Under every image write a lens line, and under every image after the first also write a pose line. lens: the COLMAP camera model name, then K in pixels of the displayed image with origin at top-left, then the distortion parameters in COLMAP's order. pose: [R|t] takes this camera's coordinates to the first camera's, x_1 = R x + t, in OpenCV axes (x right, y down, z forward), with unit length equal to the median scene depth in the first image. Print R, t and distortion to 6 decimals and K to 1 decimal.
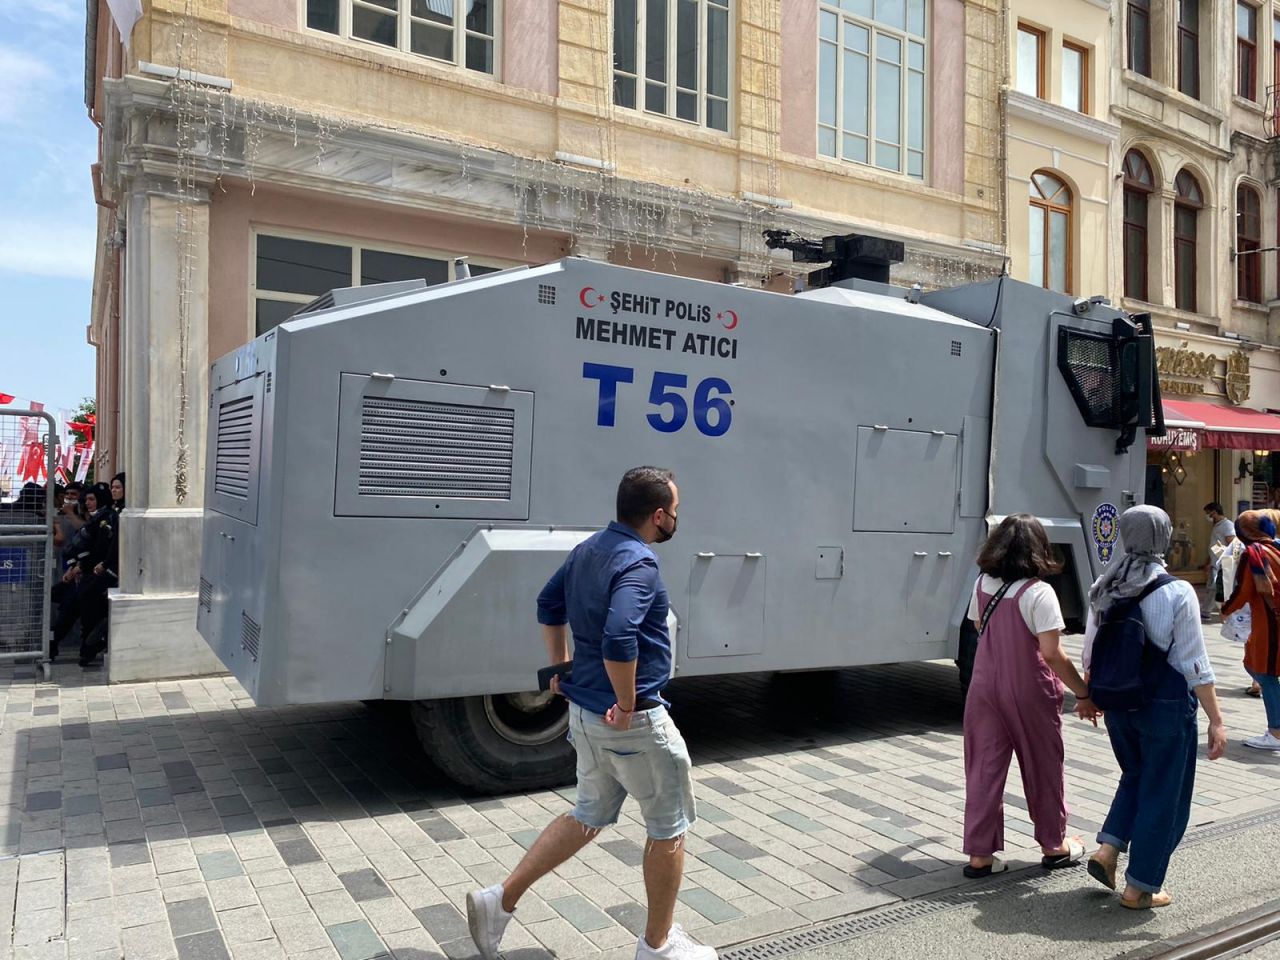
lens RADIAL K [[994.7, 0, 643.5], [0, 994.7, 481.1], [0, 0, 1]] dist [0.006838, 0.000919]
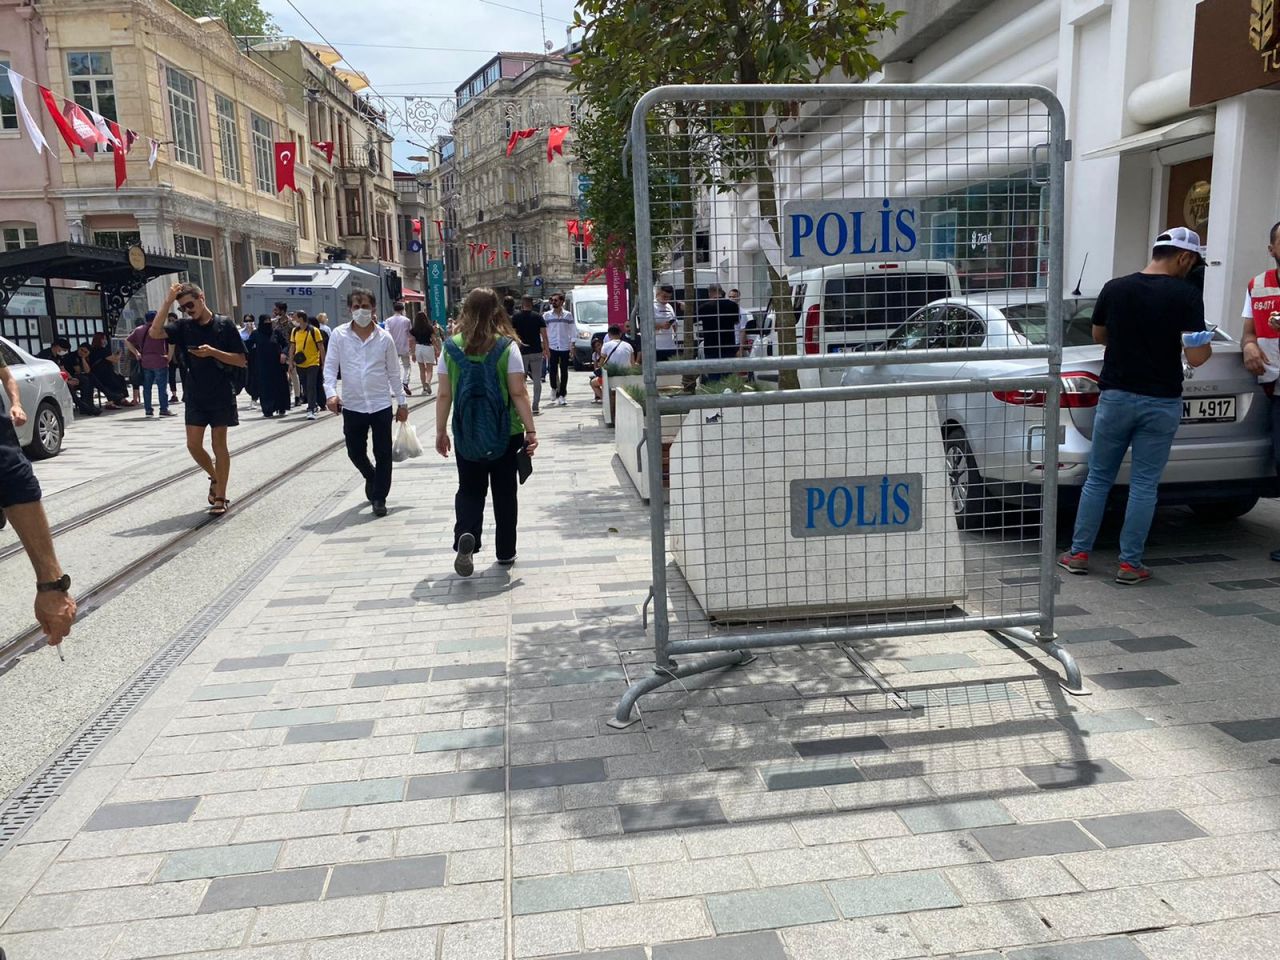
lens RADIAL K [[942.5, 0, 638.6], [0, 942.5, 483.2], [0, 0, 1]] dist [-0.006014, 0.000275]
pose [[0.487257, -0.177460, 0.855037, -2.092994], [0.012558, 0.980457, 0.196334, -0.049566], [-0.873168, -0.084928, 0.479963, -1.511422]]
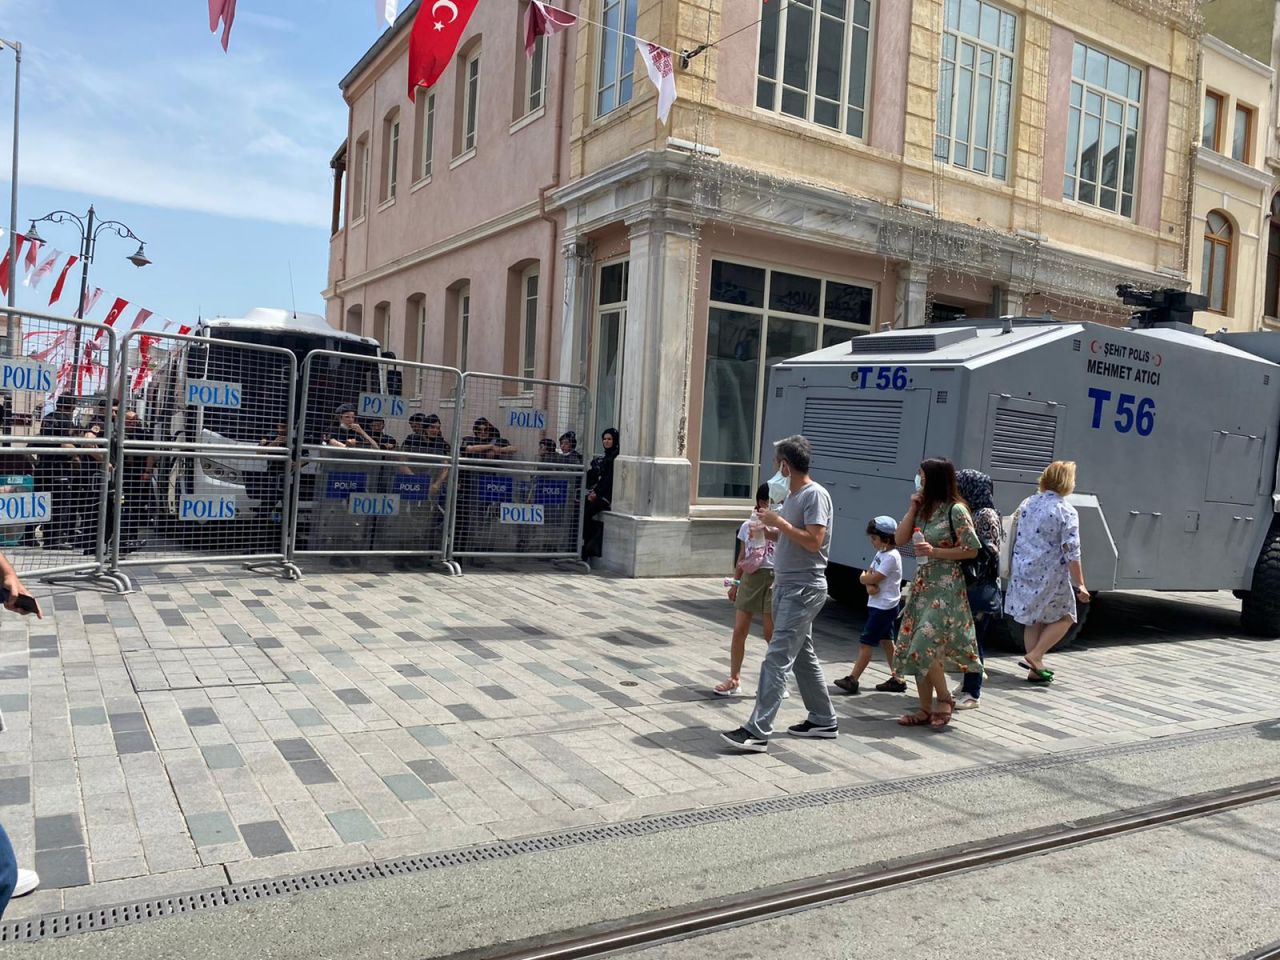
lens RADIAL K [[942.5, 0, 630.8], [0, 942.5, 480.3], [0, 0, 1]] dist [-0.006014, 0.000275]
pose [[0.998730, 0.050009, -0.006090, -0.453136], [-0.049554, 0.996962, 0.060096, -0.015857], [0.009077, -0.059718, 0.998174, -0.296602]]
